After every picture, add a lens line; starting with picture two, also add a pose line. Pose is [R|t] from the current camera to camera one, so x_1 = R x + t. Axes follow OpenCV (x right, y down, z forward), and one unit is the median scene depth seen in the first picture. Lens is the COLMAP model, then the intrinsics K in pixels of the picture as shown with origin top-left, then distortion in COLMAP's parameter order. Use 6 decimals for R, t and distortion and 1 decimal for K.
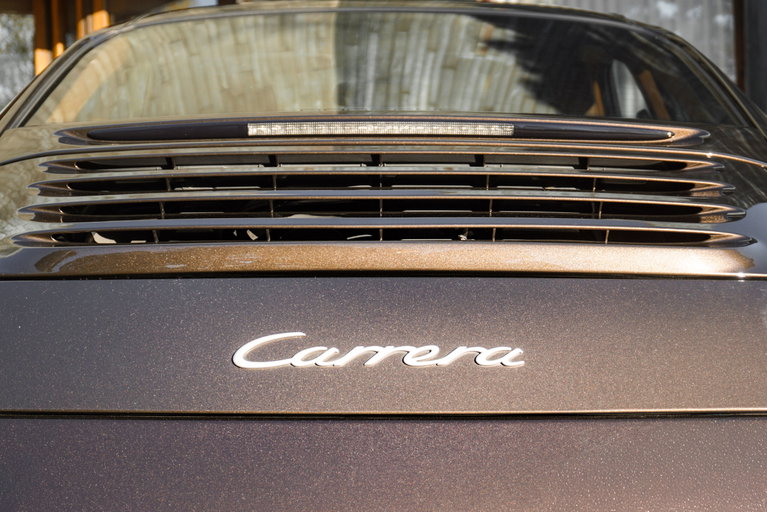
lens RADIAL K [[1016.6, 0, 382.9], [0, 1016.6, 256.3], [0, 0, 1]] dist [0.002383, 0.000000]
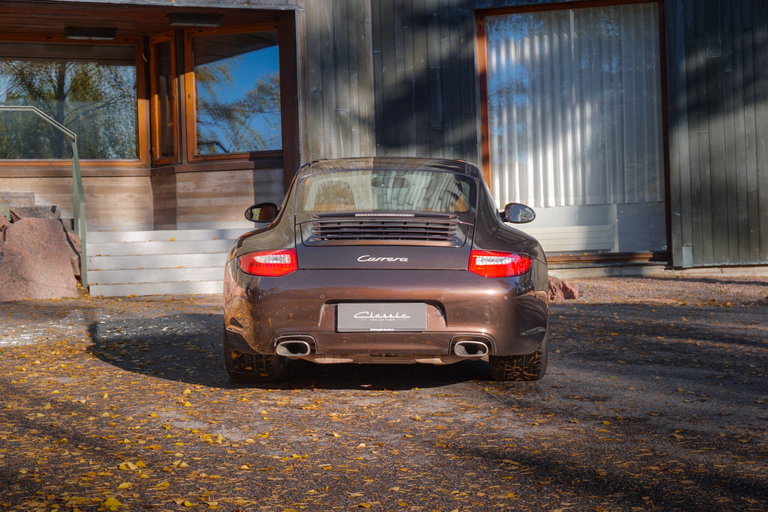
lens RADIAL K [[1251.7, 0, 384.3], [0, 1251.7, 255.9], [0, 0, 1]] dist [0.048436, 0.000000]
pose [[0.999532, 0.003646, -0.030371, 0.176800], [-0.004054, 0.999902, -0.013380, 0.138281], [0.030320, 0.013497, 0.999449, -4.865642]]
